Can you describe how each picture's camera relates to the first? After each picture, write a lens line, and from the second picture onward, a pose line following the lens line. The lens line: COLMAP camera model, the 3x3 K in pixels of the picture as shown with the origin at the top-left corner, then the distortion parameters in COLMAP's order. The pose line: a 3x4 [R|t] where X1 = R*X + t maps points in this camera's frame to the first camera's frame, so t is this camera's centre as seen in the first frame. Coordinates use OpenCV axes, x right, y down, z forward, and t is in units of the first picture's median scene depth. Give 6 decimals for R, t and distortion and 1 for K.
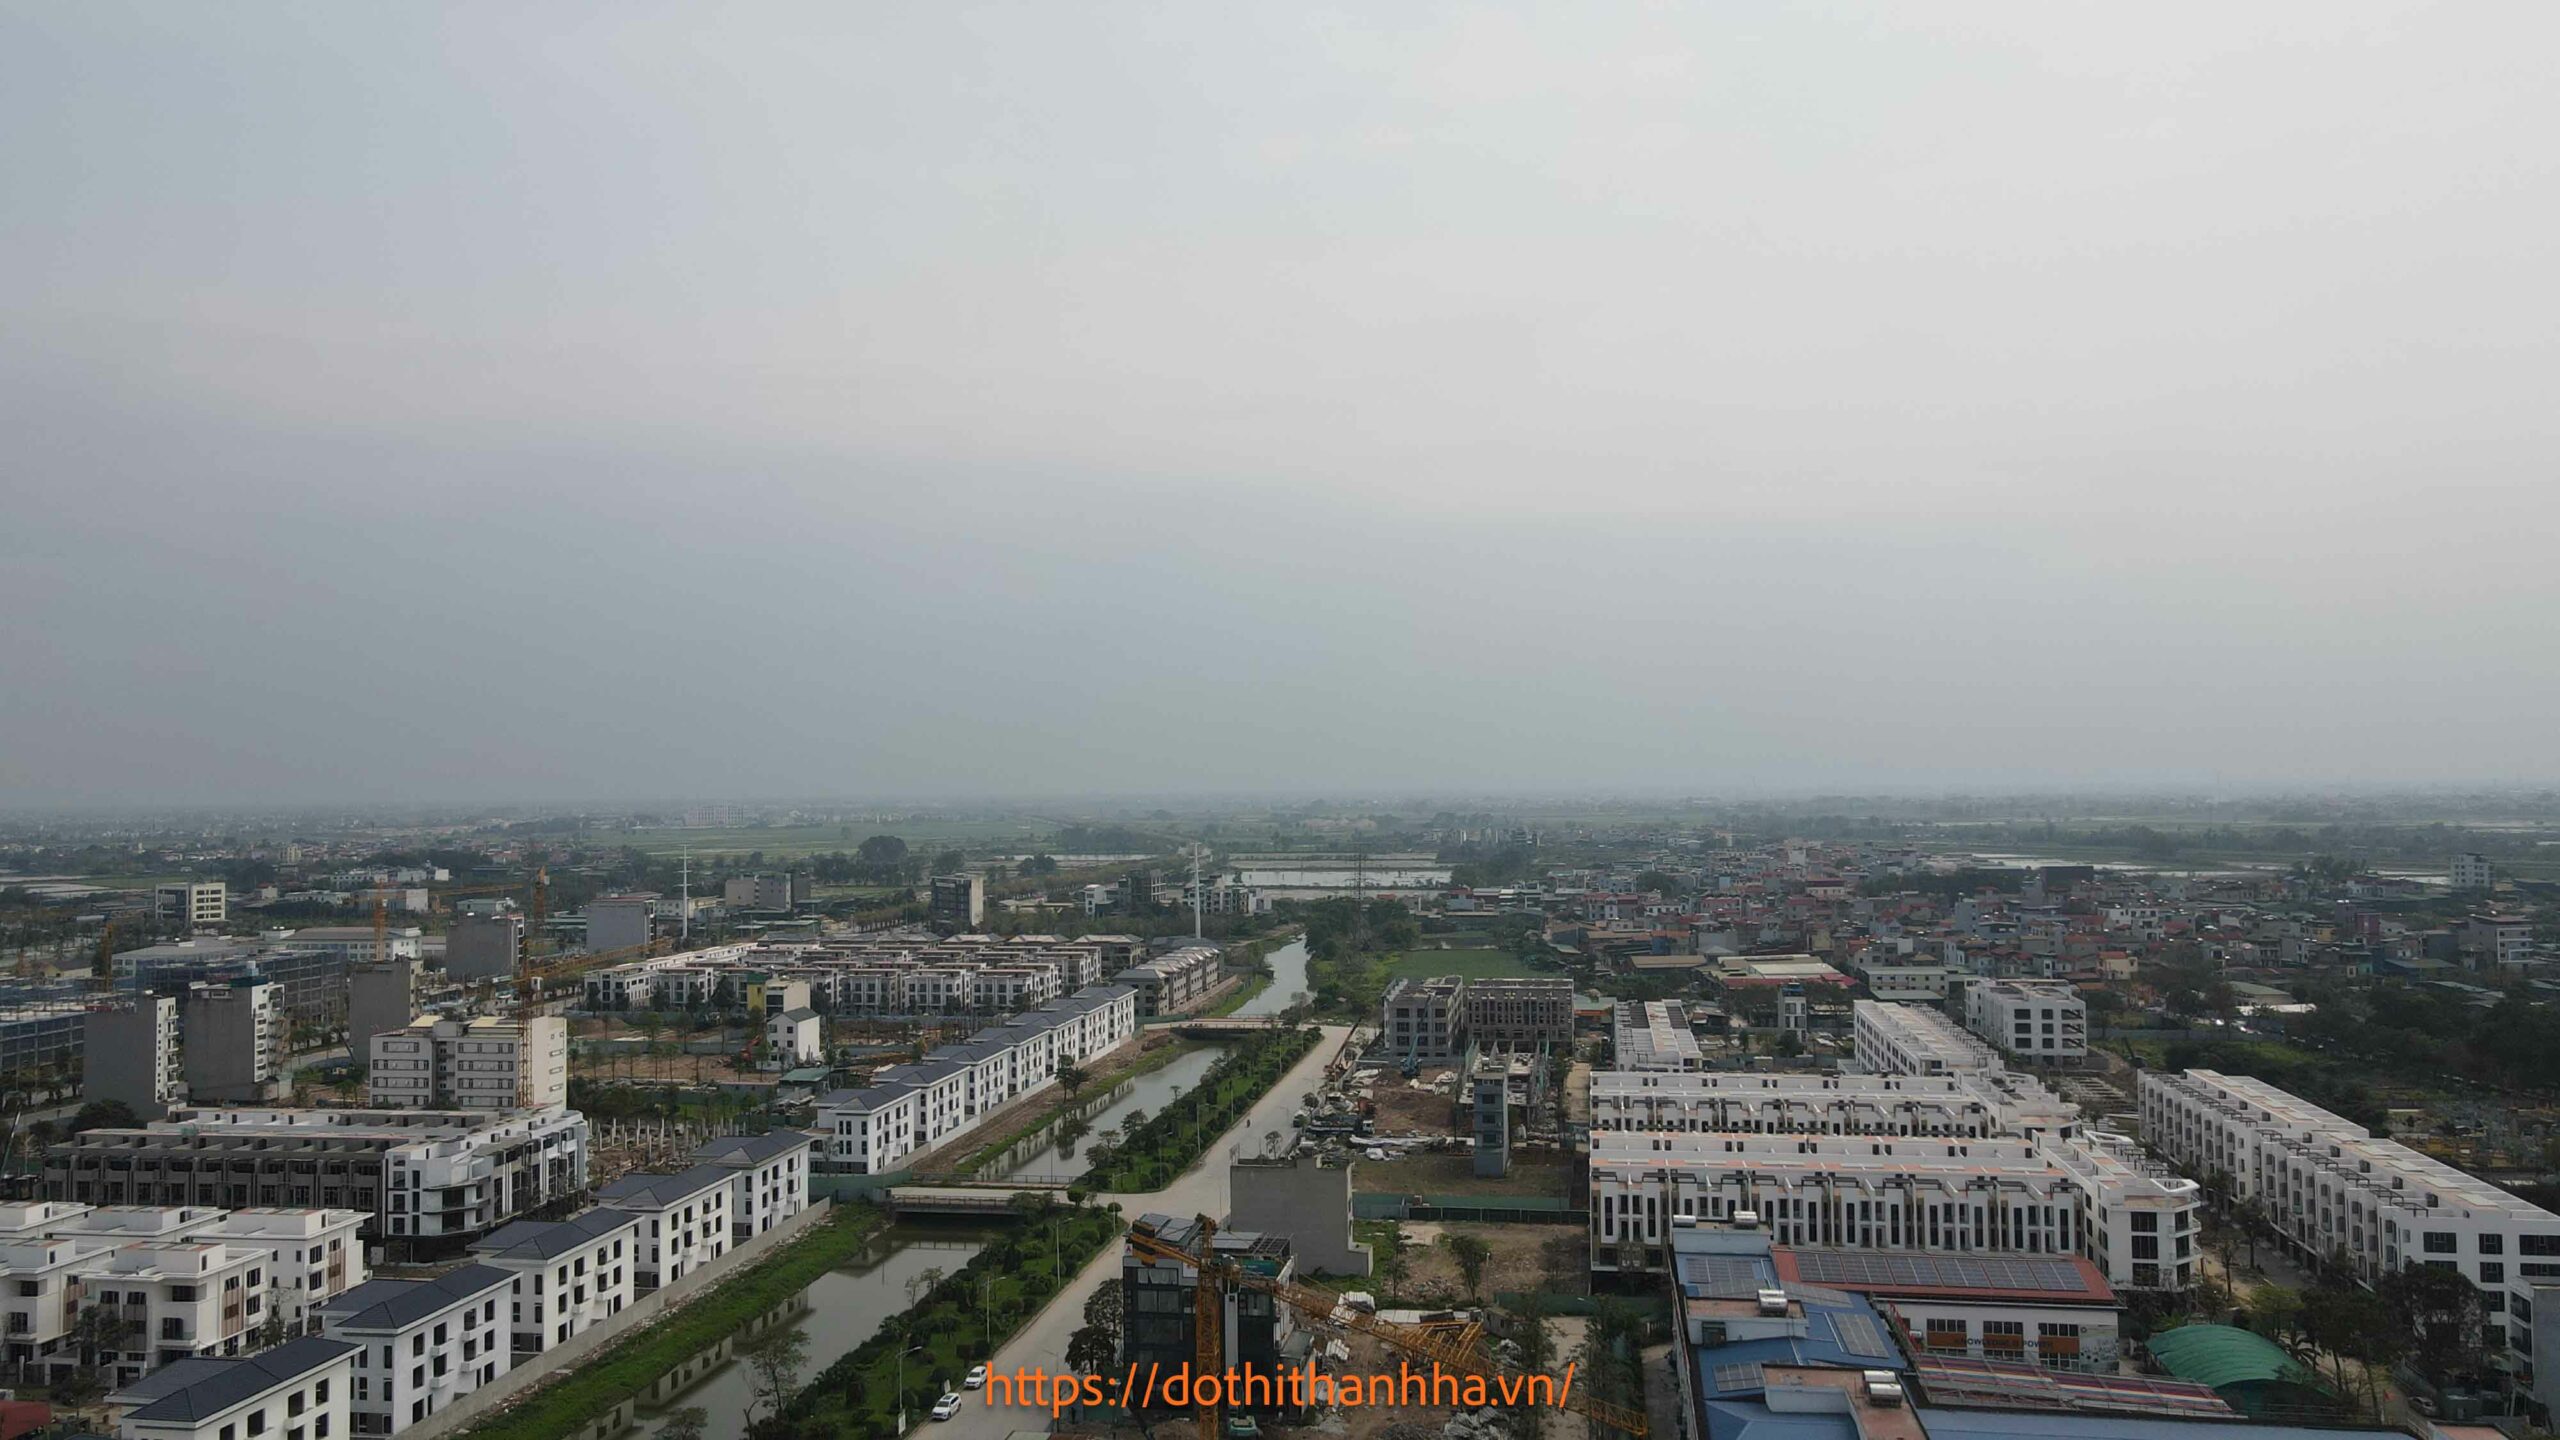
lens RADIAL K [[1874.6, 0, 1271.4], [0, 1874.6, 726.5], [0, 0, 1]] dist [0.003366, 0.025819]
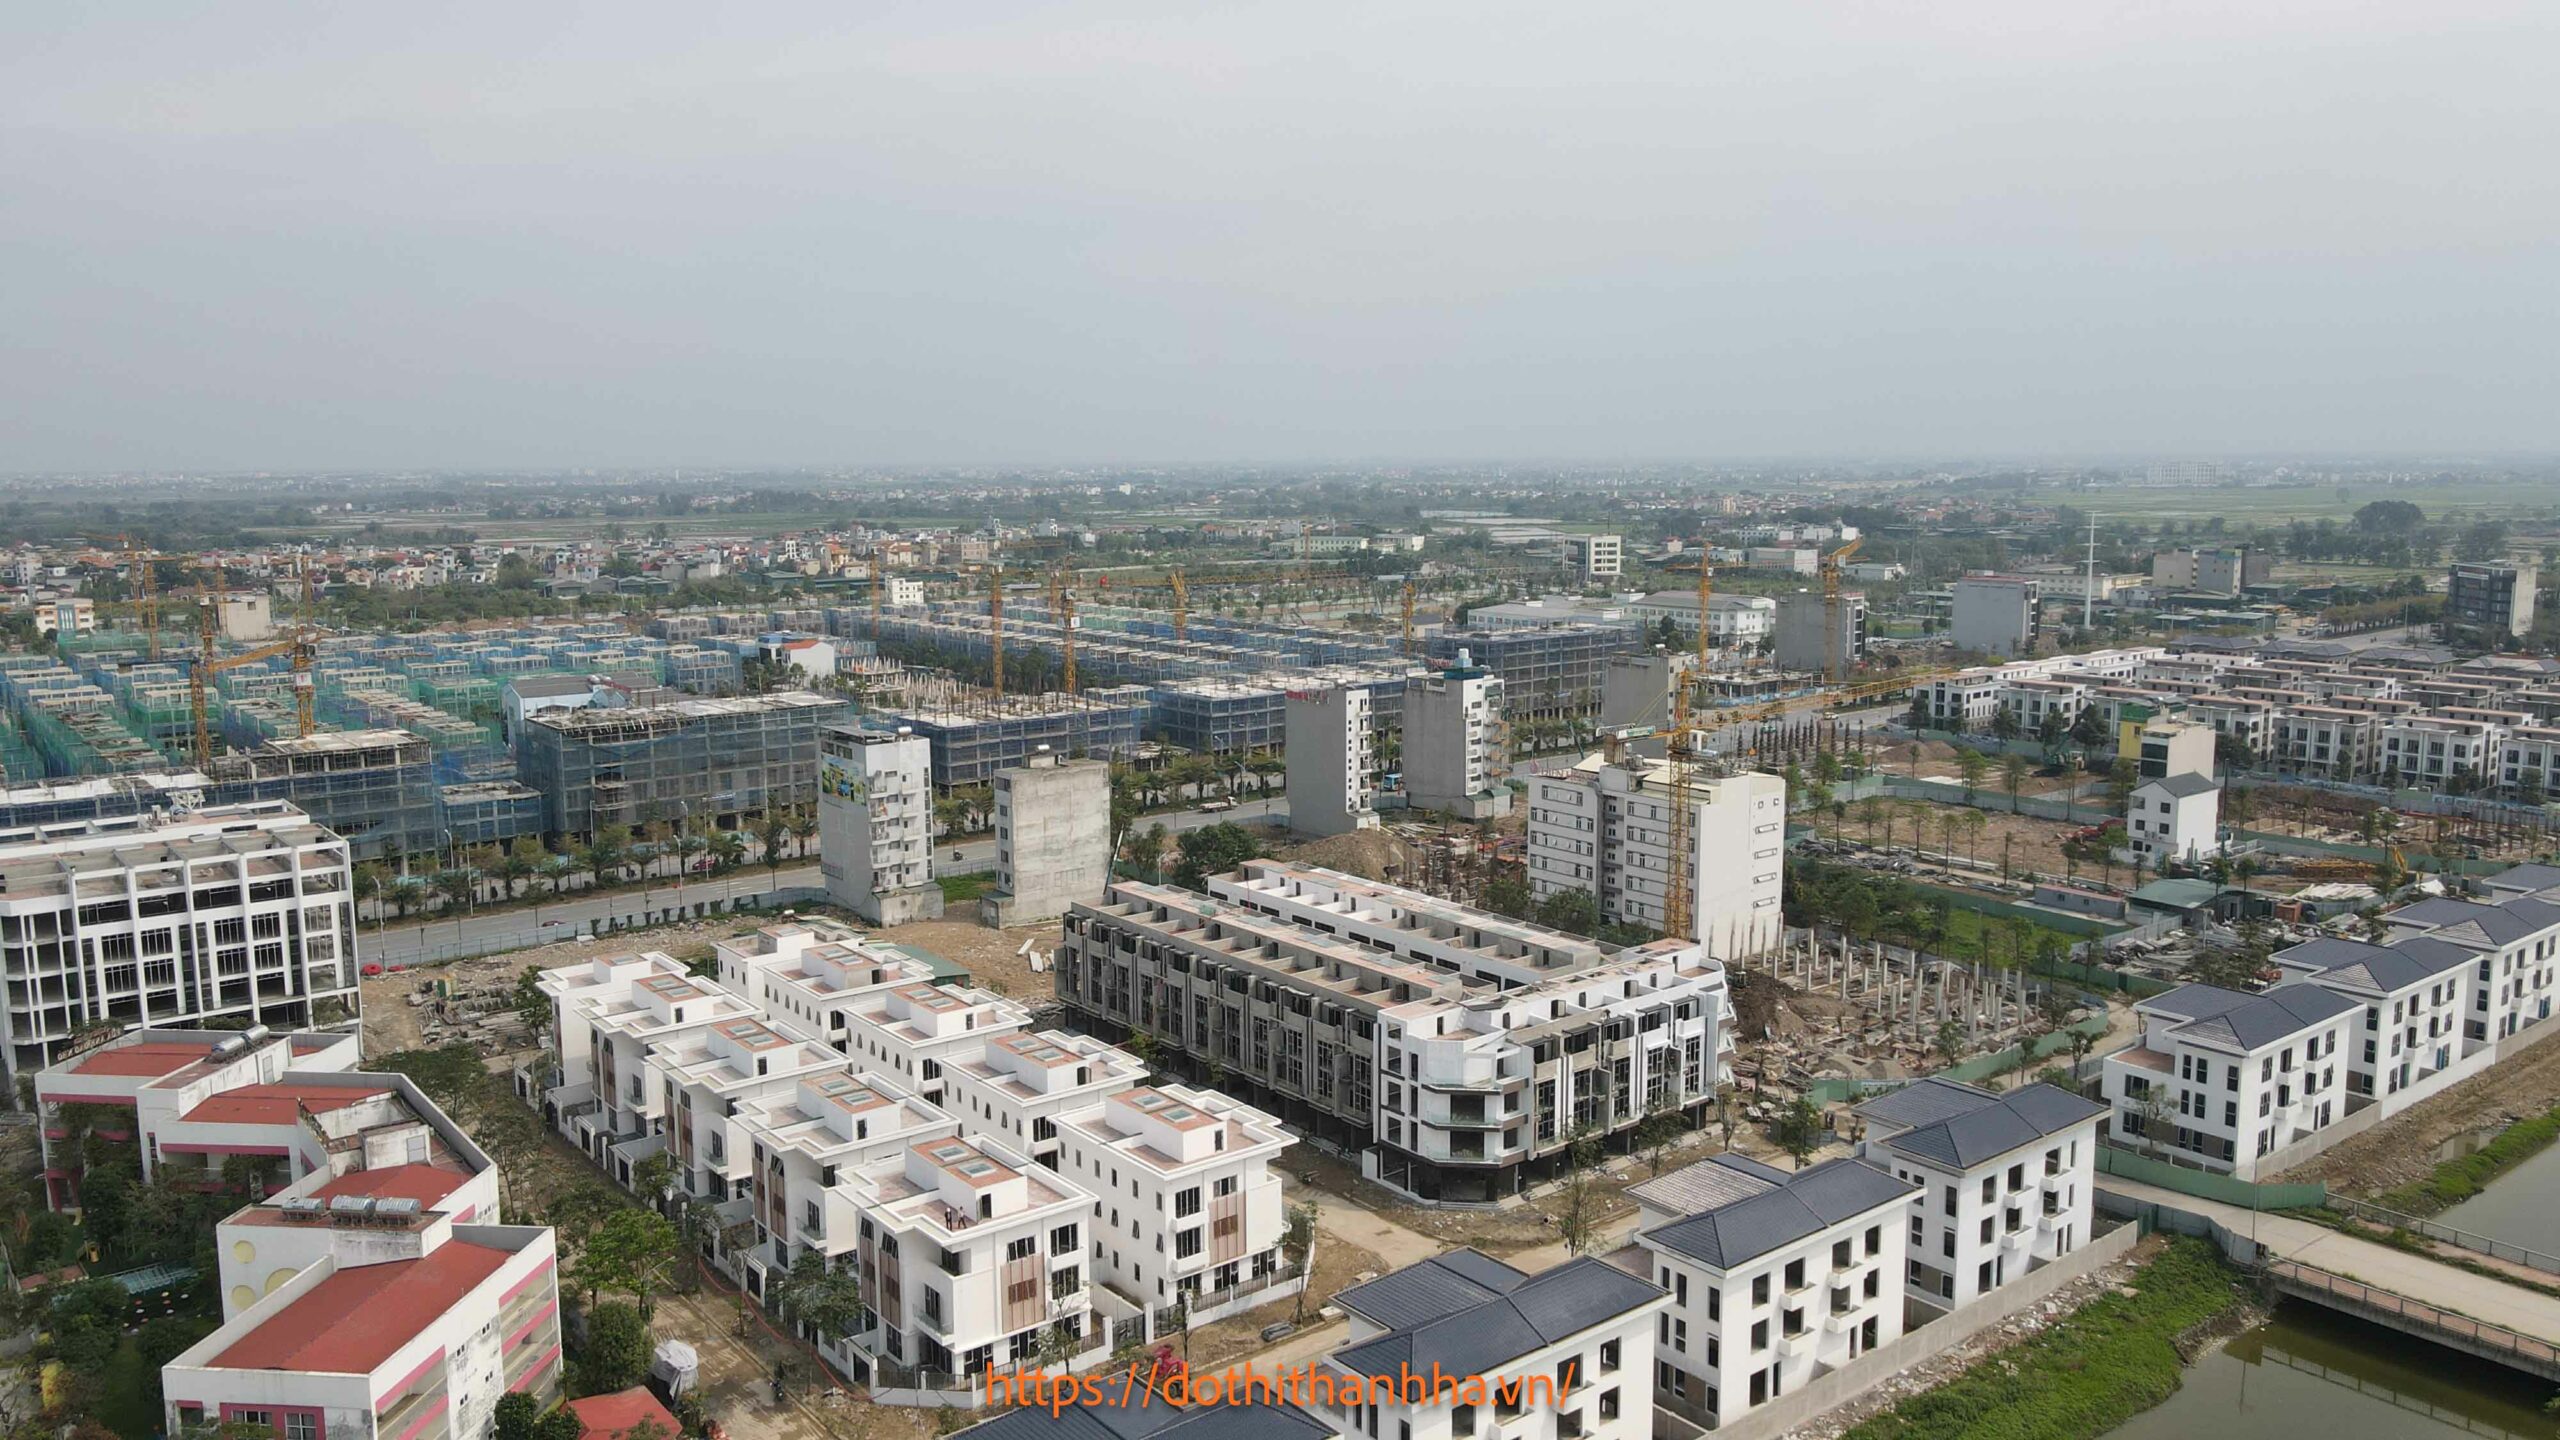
lens RADIAL K [[1879.3, 0, 1276.9], [0, 1879.3, 717.3], [0, 0, 1]] dist [0.001282, 0.022604]
pose [[0.739588, 0.098668, -0.665788, -0.055271], [0.020857, 0.985362, 0.169197, 0.013823], [0.672736, -0.139023, 0.726704, 0.338664]]
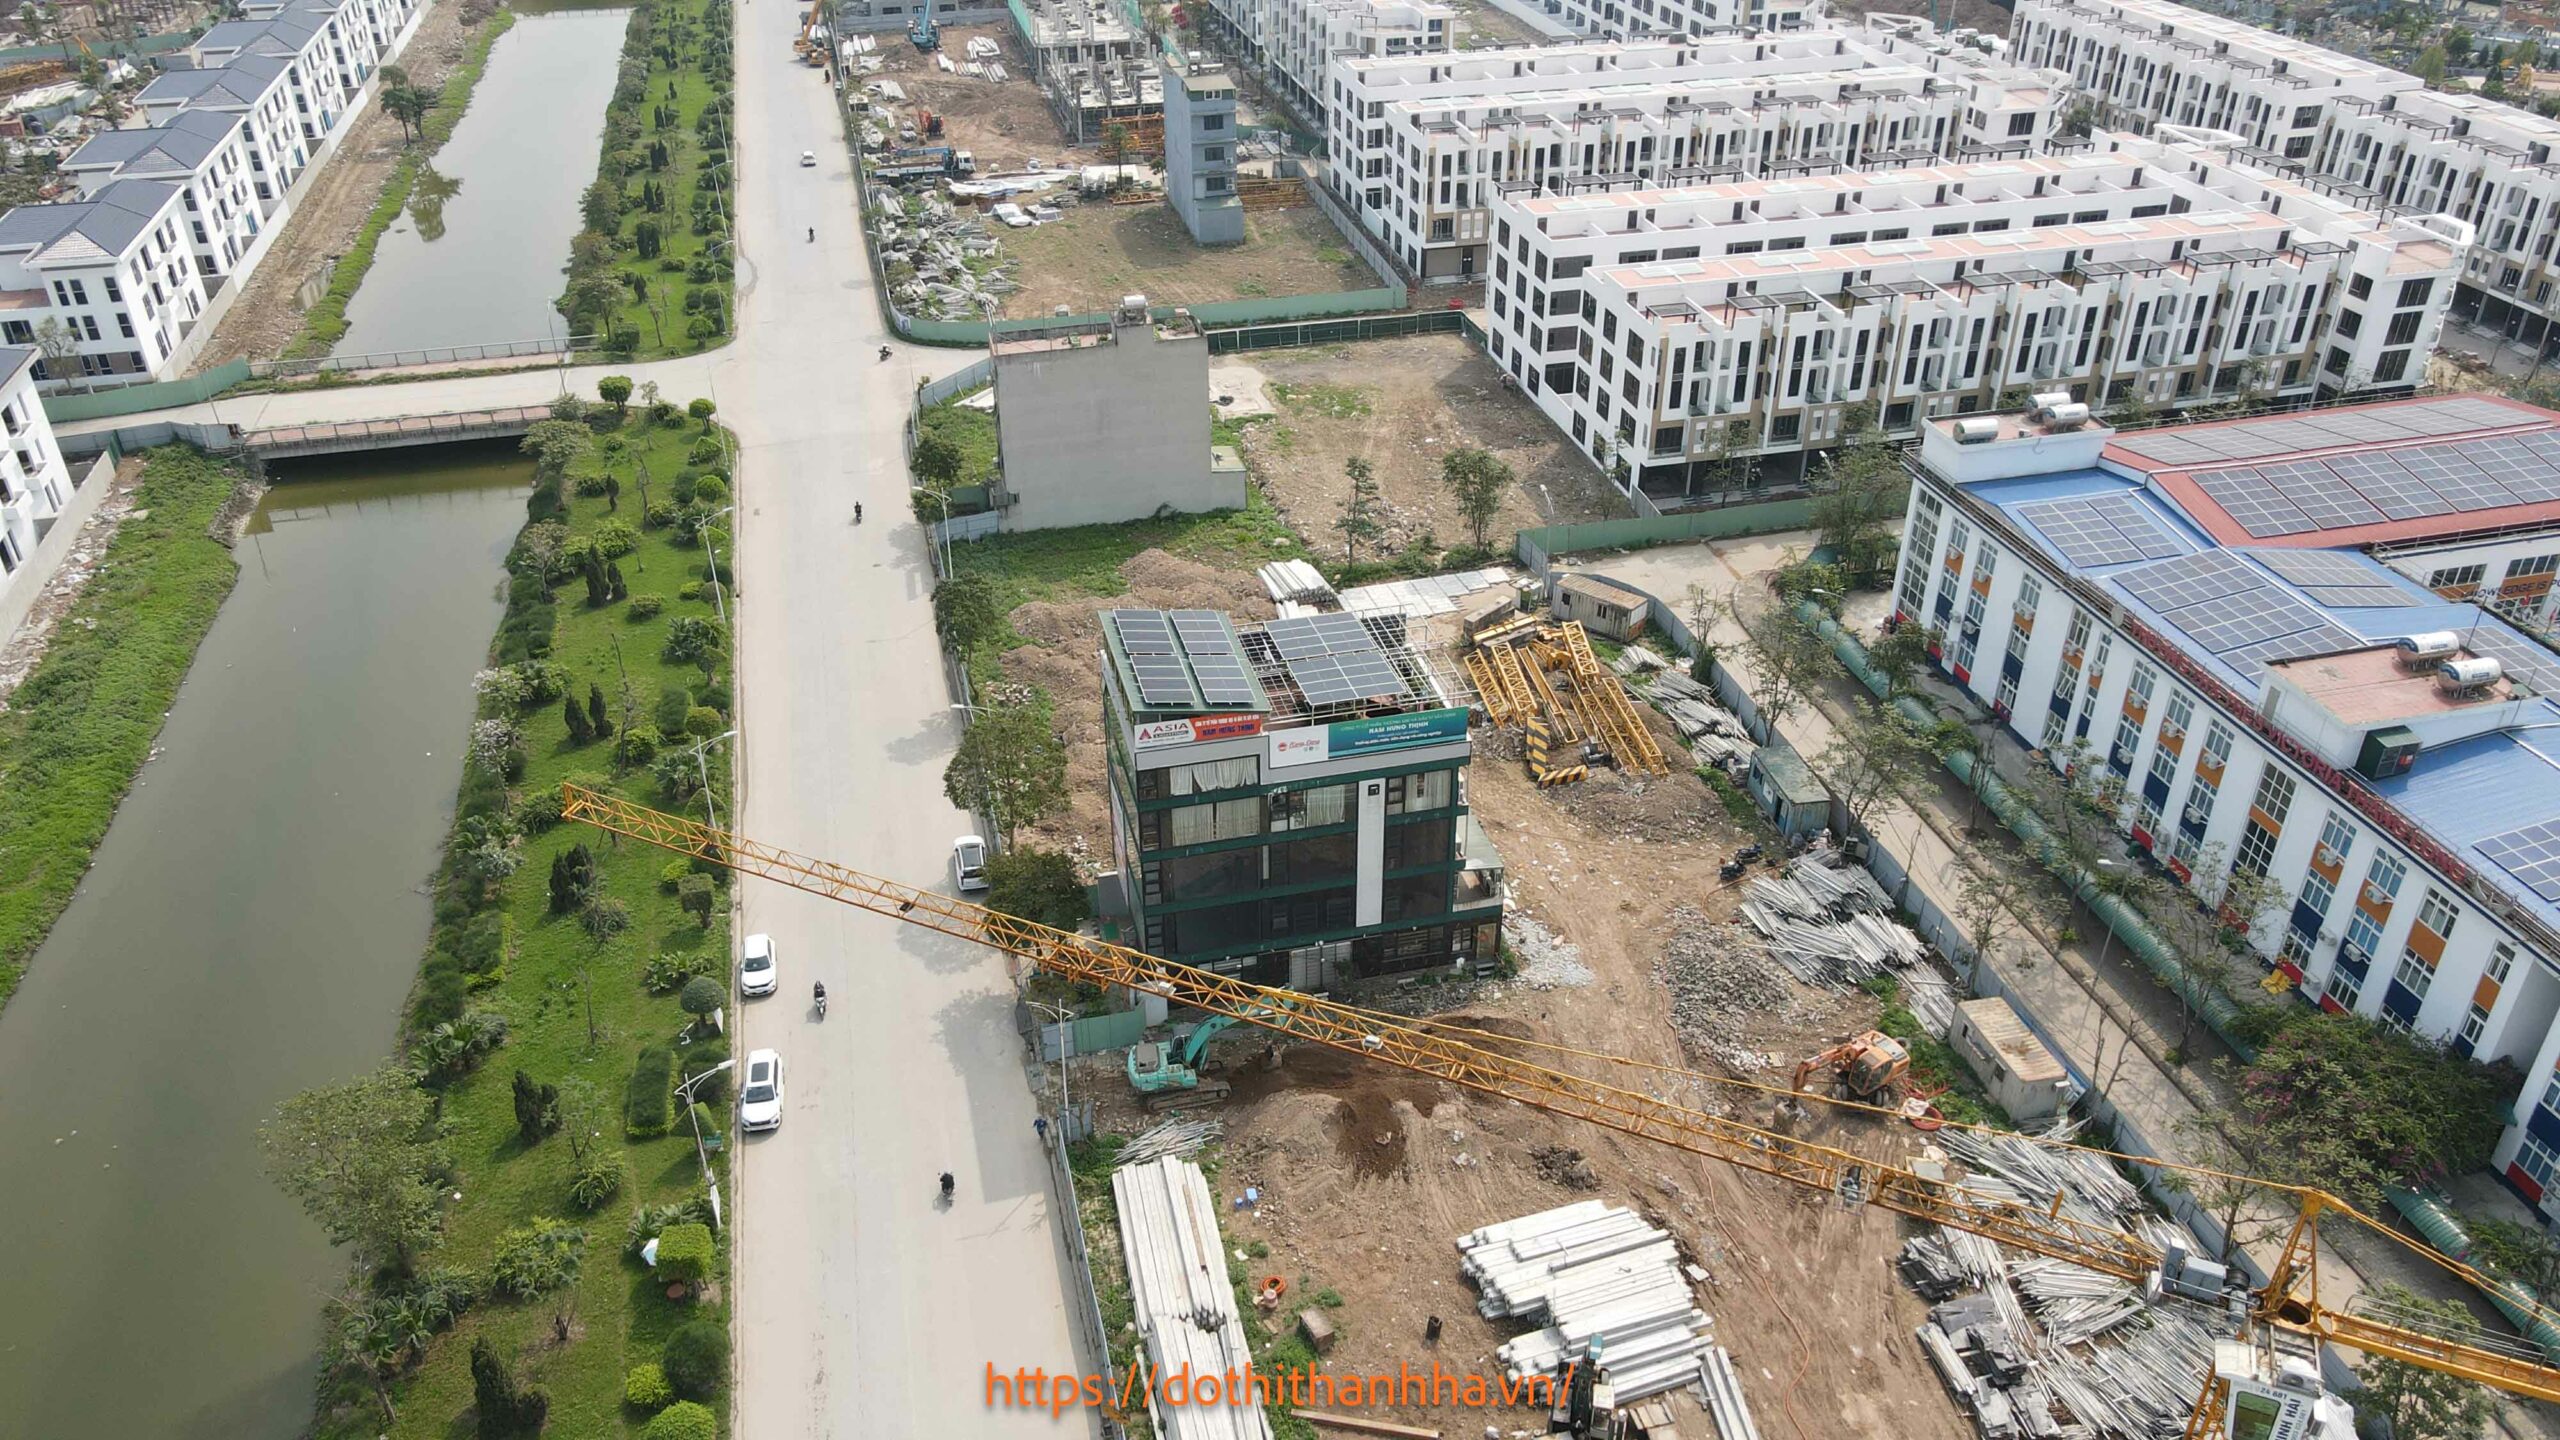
lens RADIAL K [[1887.0, 0, 1270.2], [0, 1887.0, 702.3], [0, 0, 1]] dist [0.001543, 0.039544]
pose [[0.918293, -0.200879, 0.341153, -0.094243], [-0.015839, 0.842382, 0.538649, 0.014751], [-0.395585, -0.500041, 0.770371, 0.305855]]
